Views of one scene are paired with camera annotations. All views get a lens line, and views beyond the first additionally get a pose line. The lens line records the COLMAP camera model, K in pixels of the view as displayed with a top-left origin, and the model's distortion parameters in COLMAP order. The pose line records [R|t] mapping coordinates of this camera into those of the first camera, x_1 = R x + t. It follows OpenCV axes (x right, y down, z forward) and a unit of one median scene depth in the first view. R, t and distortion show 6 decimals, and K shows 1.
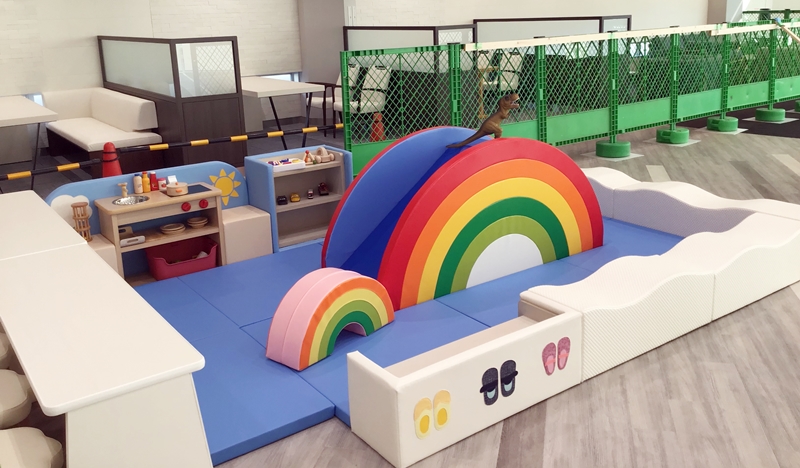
lens RADIAL K [[720.1, 0, 400.0], [0, 720.1, 181.3], [0, 0, 1]] dist [0.097489, -0.193542]
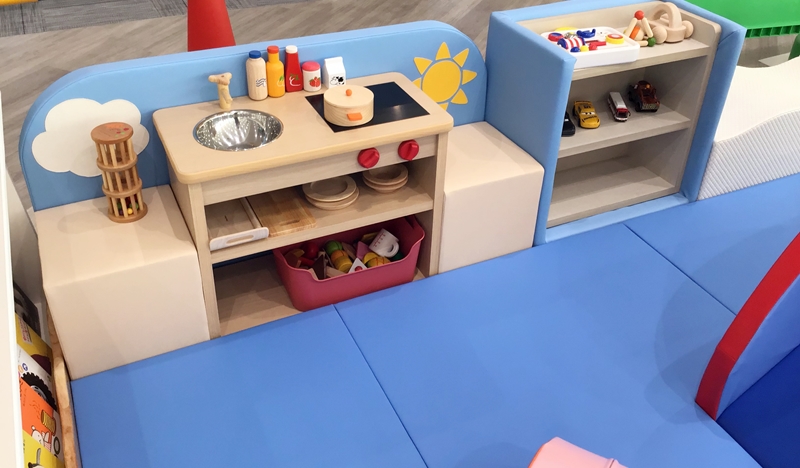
lens RADIAL K [[720.1, 0, 400.0], [0, 720.1, 181.3], [0, 0, 1]] dist [0.097489, -0.193542]
pose [[0.982442, 0.148273, -0.113241, -0.296274], [-0.103266, 0.937667, 0.331839, -0.111446], [0.155385, -0.314319, 0.936514, 0.802197]]
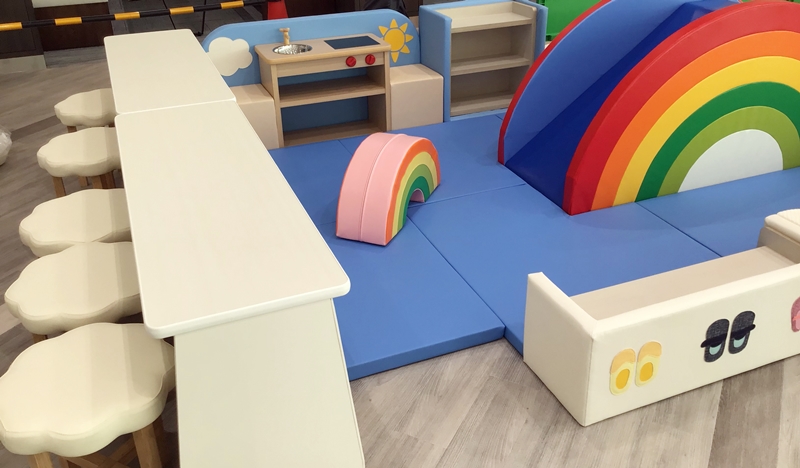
lens RADIAL K [[719.1, 0, 400.3], [0, 719.1, 204.6], [0, 0, 1]] dist [0.094966, -0.185072]
pose [[0.970331, 0.118844, -0.210555, -0.042151], [-0.067279, 0.969181, 0.236983, -0.010102], [0.232230, -0.215786, 0.948423, 0.191525]]
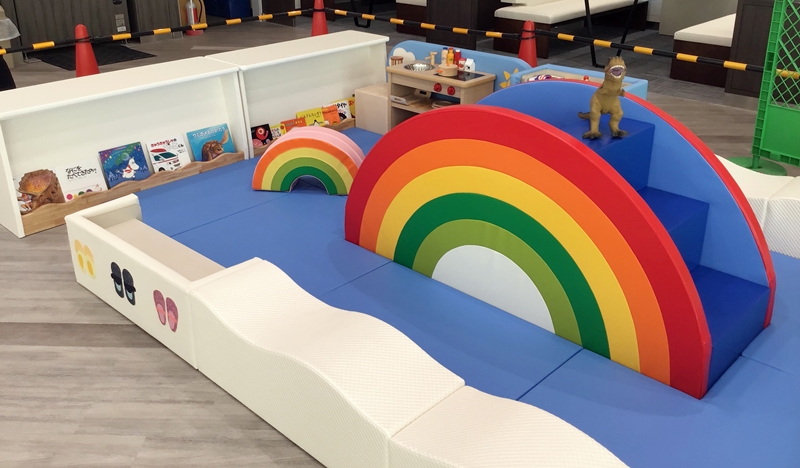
lens RADIAL K [[756.6, 0, 391.9], [0, 756.6, 134.2], [0, 0, 1]] dist [0.100206, -0.183148]
pose [[0.177930, 0.331972, -0.926356, 0.935457], [-0.229873, 0.929354, 0.288893, -0.260362], [0.956817, 0.161541, 0.241671, 0.879942]]
